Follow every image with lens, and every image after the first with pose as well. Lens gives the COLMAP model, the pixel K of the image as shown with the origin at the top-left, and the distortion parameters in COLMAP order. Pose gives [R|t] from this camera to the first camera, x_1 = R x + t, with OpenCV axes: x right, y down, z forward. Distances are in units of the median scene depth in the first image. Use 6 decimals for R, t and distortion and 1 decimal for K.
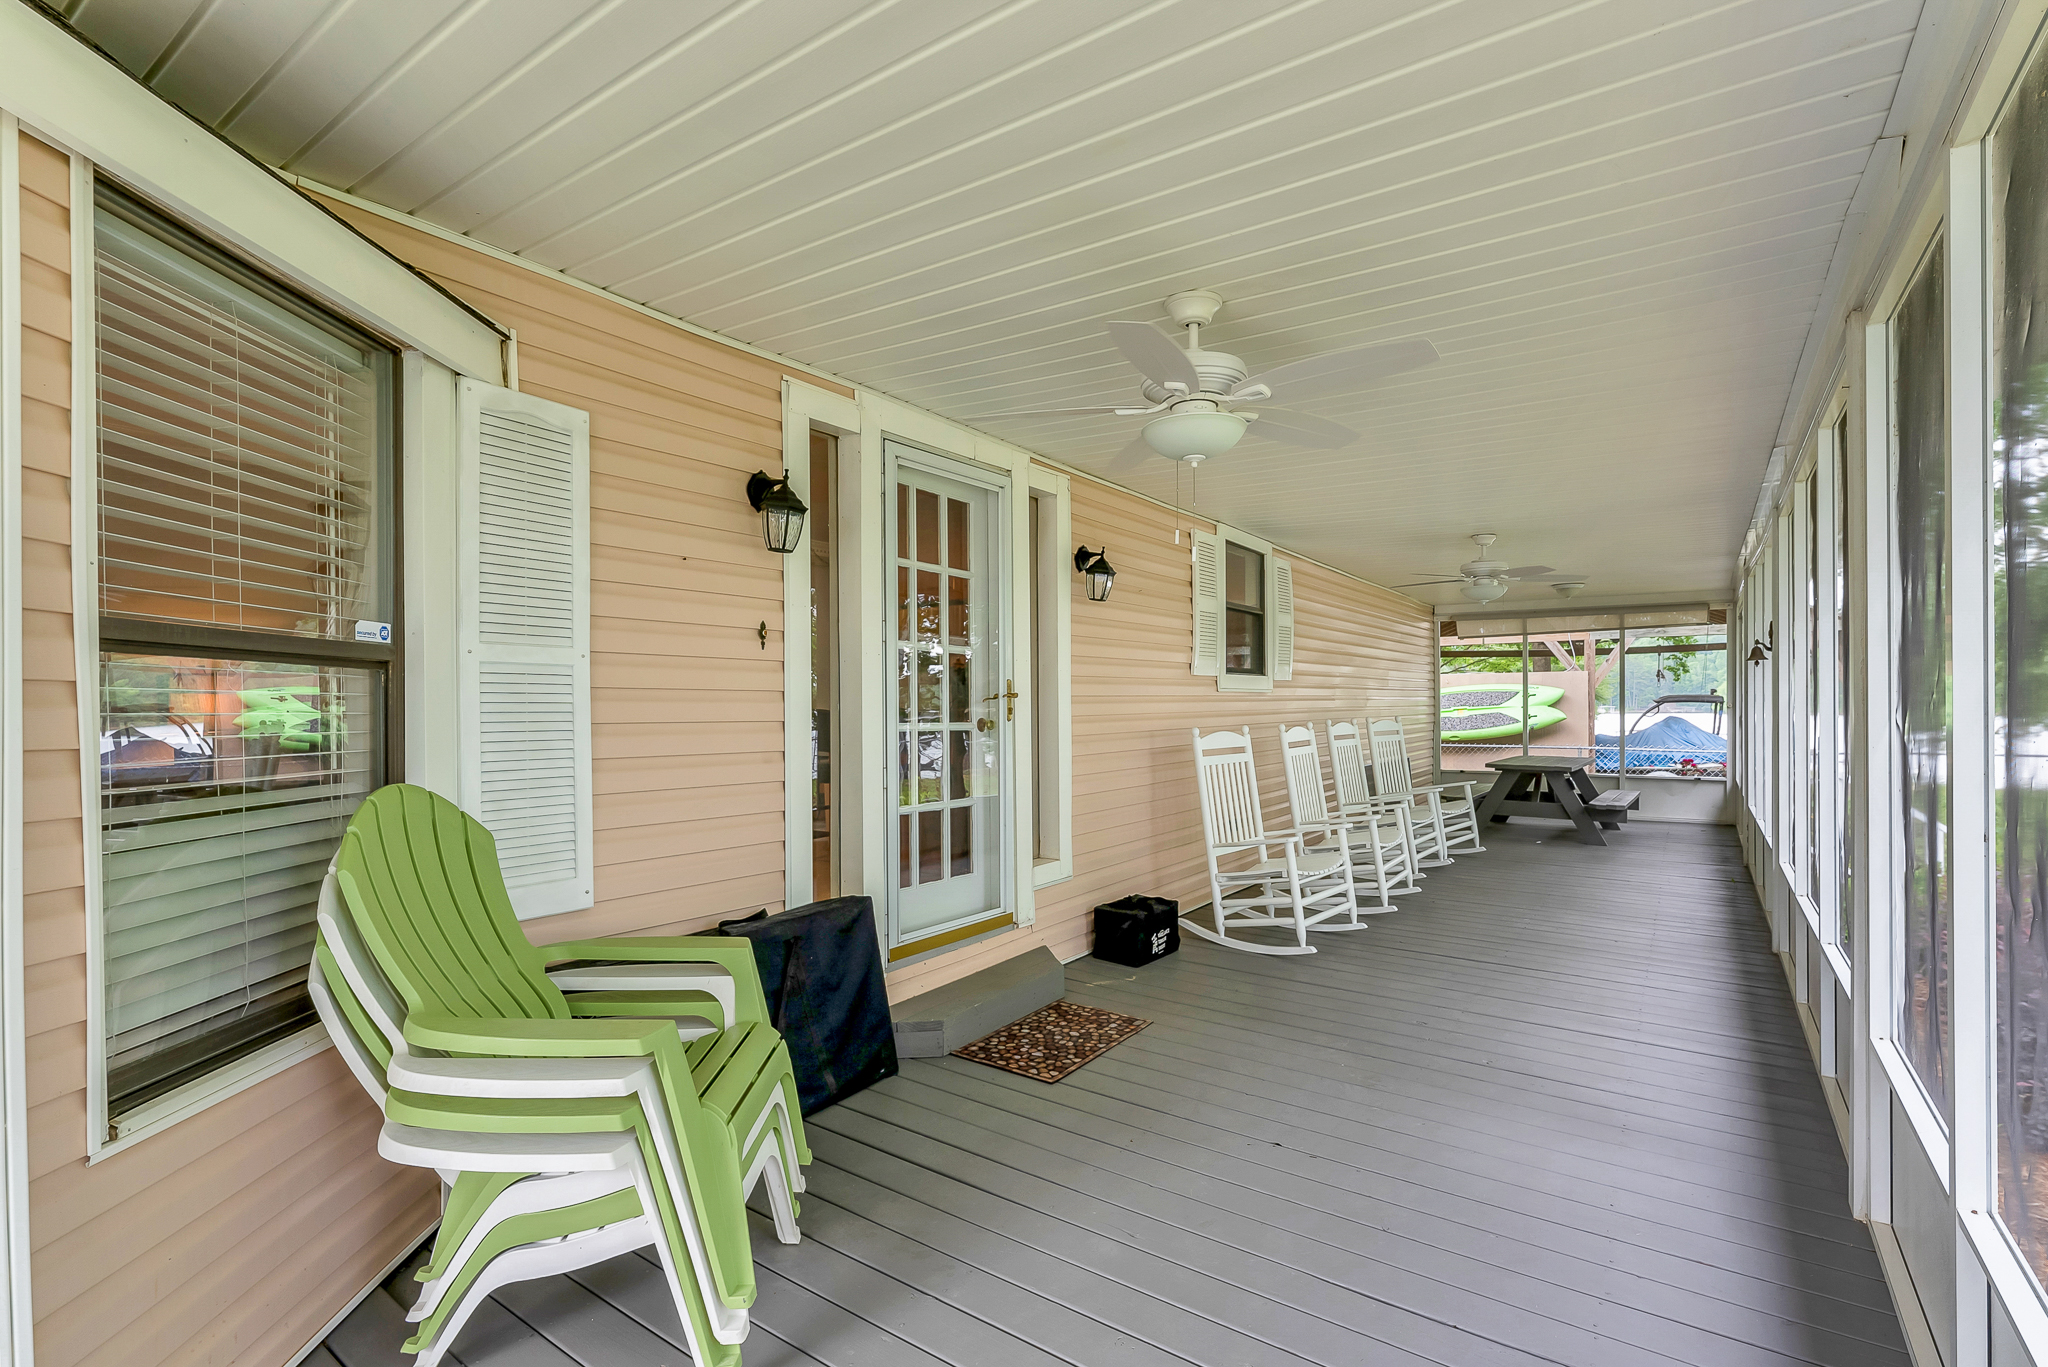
lens RADIAL K [[952.8, 0, 1022.7], [0, 952.8, 702.9], [0, 0, 1]] dist [-0.000715, -0.000145]
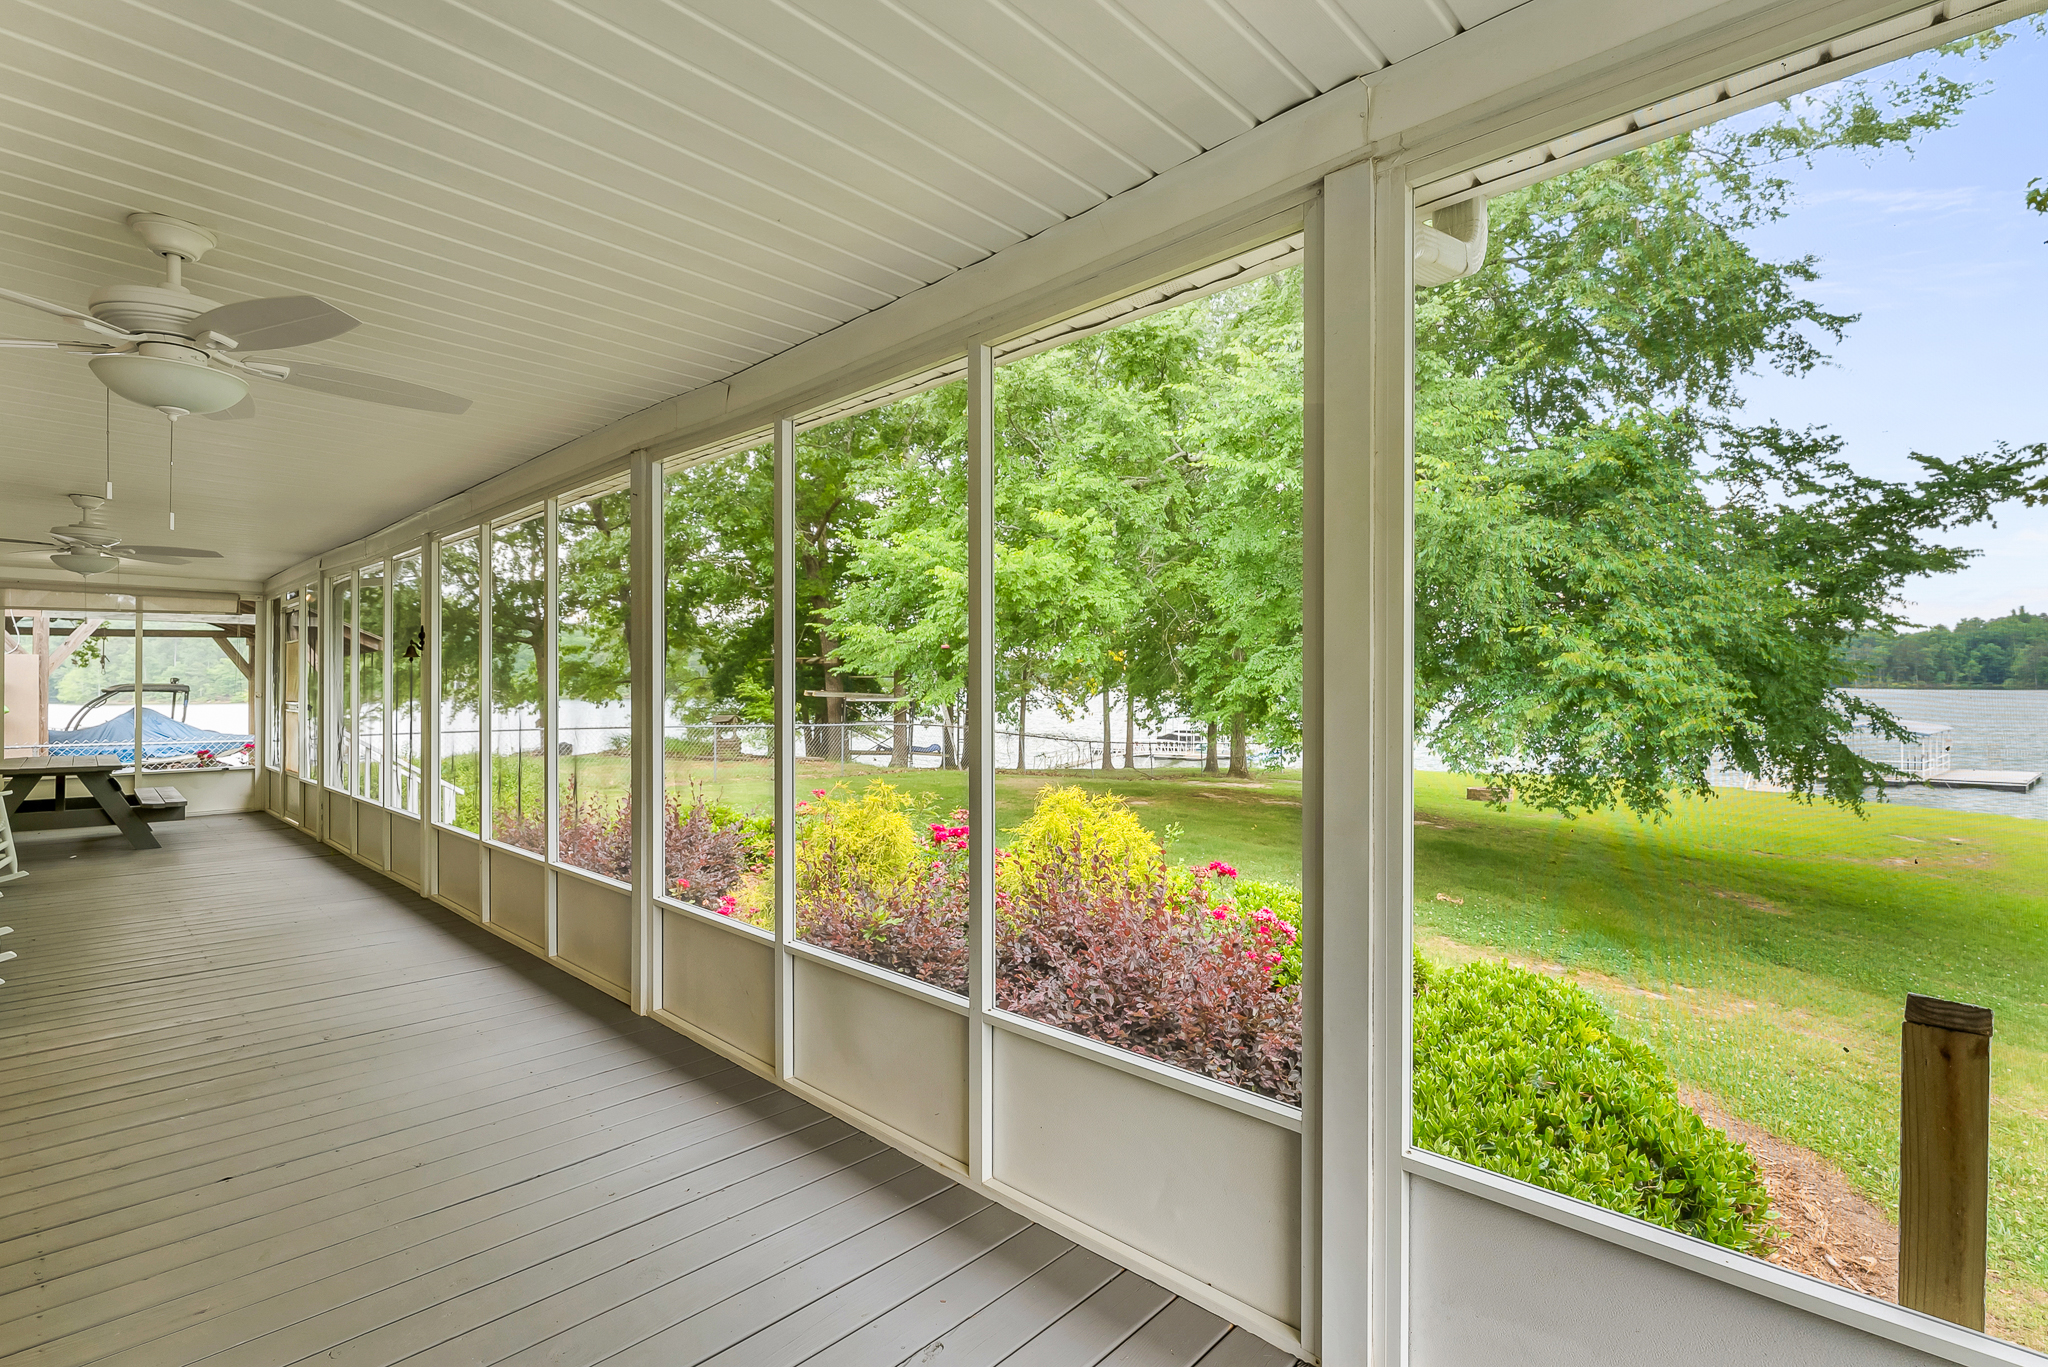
lens RADIAL K [[952.8, 0, 1021.9], [0, 952.8, 687.4], [0, 0, 1]] dist [-0.000715, -0.000145]
pose [[0.148632, 0.003475, 0.988886, -0.151166], [0.000889, 0.999993, -0.003648, -0.000986], [-0.988892, 0.001422, 0.148628, 0.031669]]
